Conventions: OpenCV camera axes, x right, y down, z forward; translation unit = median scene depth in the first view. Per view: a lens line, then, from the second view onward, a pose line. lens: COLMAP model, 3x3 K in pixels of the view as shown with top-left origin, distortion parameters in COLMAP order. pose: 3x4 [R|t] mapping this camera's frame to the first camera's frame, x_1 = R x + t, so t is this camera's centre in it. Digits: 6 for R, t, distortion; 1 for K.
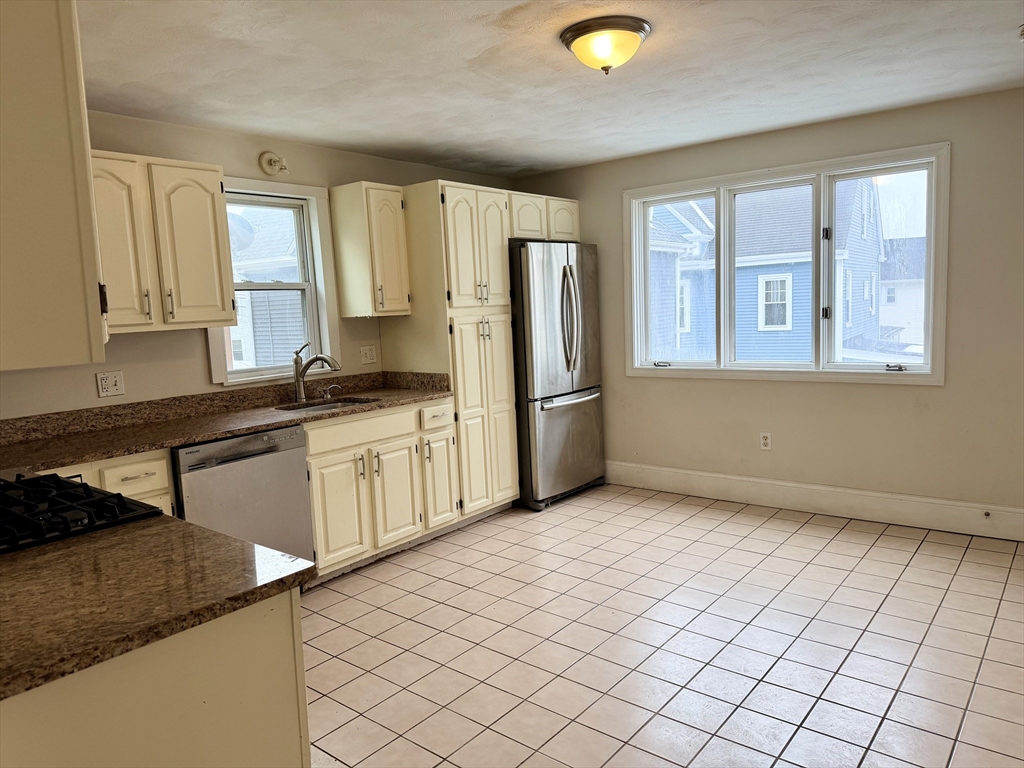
lens RADIAL K [[718.9, 0, 510.1], [0, 718.9, 382.1], [0, 0, 1]] dist [0.067963, -0.005696]
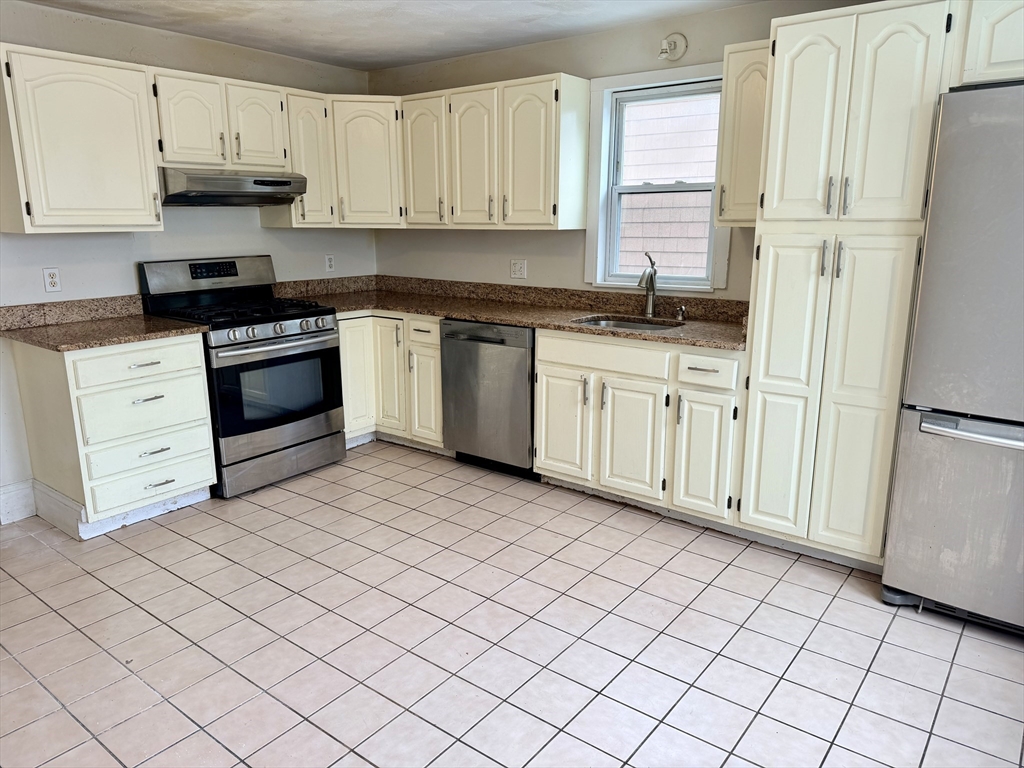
lens RADIAL K [[718.9, 0, 509.0], [0, 718.9, 382.1], [0, 0, 1]] dist [0.067963, -0.005696]
pose [[0.006720, 0.264300, -0.964417, 0.658981], [-0.108807, 0.958906, 0.262031, -0.121556], [0.994040, 0.103174, 0.035201, 0.832712]]
